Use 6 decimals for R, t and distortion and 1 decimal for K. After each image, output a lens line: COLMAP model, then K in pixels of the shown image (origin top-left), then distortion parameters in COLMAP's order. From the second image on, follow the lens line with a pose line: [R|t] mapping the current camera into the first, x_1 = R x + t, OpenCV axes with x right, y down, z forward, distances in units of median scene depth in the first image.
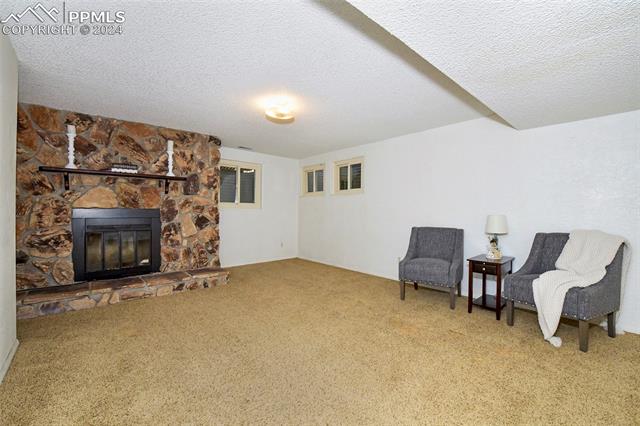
lens RADIAL K [[271.4, 0, 320.3], [0, 271.4, 211.7], [0, 0, 1]] dist [-0.005391, 0.000537]
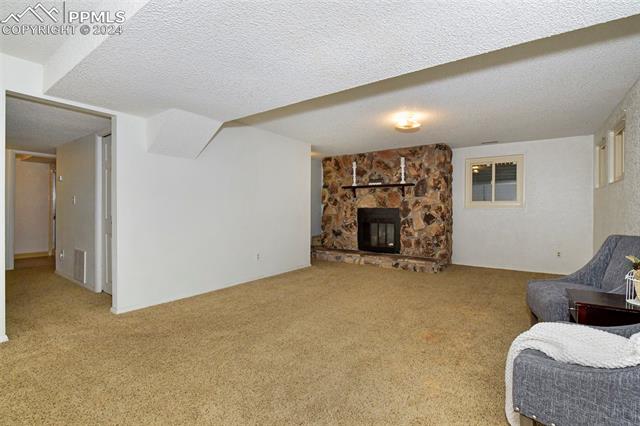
lens RADIAL K [[284.6, 0, 322.8], [0, 284.6, 211.3], [0, 0, 1]] dist [-0.001476, 0.000200]
pose [[0.263315, 0.001763, -0.964708, 0.705303], [-0.005082, 0.999987, 0.000441, 0.008258], [0.964697, 0.004787, 0.263321, 0.245327]]
